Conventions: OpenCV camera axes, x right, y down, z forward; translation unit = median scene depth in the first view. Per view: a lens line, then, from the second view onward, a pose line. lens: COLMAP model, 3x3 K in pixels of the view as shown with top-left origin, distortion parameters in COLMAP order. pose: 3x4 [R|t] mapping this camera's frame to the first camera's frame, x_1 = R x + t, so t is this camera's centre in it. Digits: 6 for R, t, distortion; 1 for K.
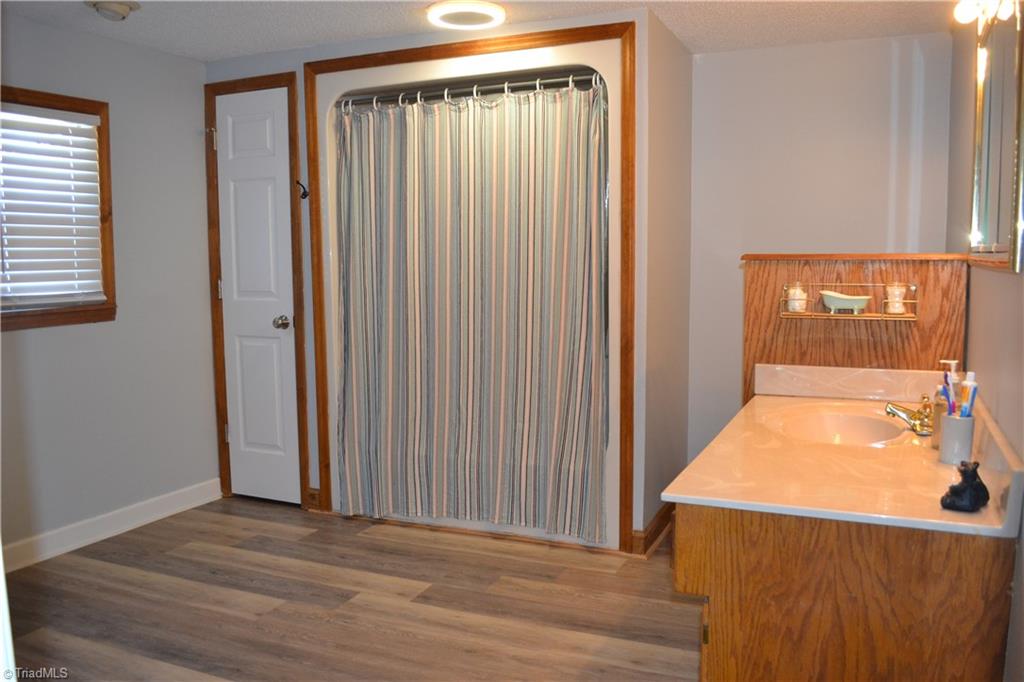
lens RADIAL K [[823.5, 0, 513.4], [0, 823.5, 342.8], [0, 0, 1]] dist [-0.086875, 0.015873]
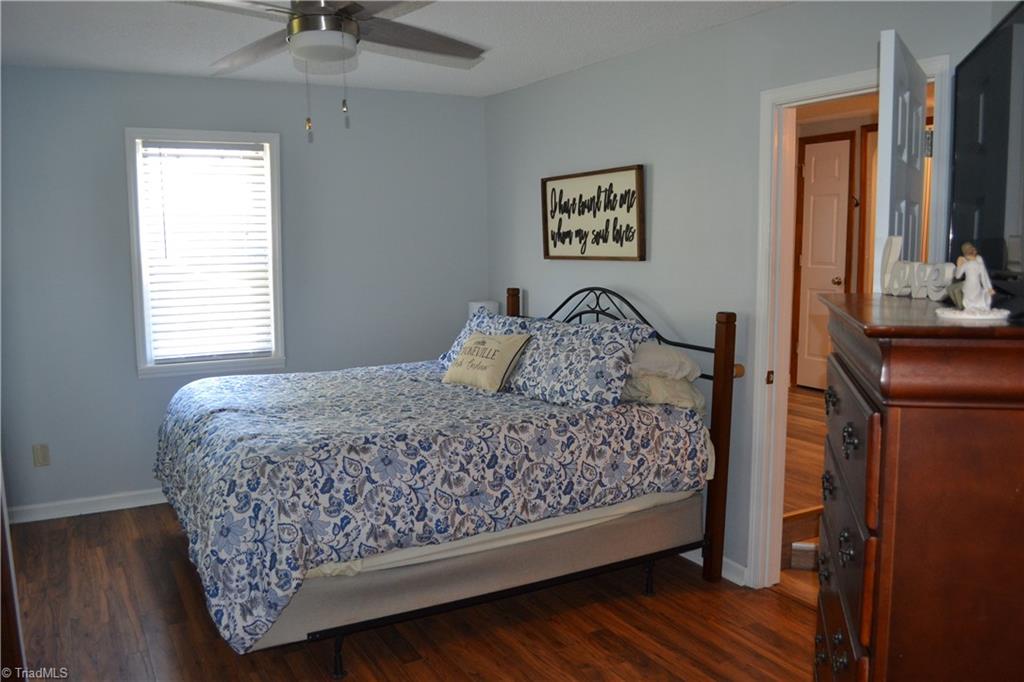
lens RADIAL K [[823.5, 0, 512.0], [0, 823.5, 342.4], [0, 0, 1]] dist [-0.086875, 0.015873]
pose [[0.797119, 0.081972, -0.598233, 0.188803], [-0.068487, 0.996623, 0.045304, 0.069779], [0.599926, 0.004859, 0.800041, -0.720898]]
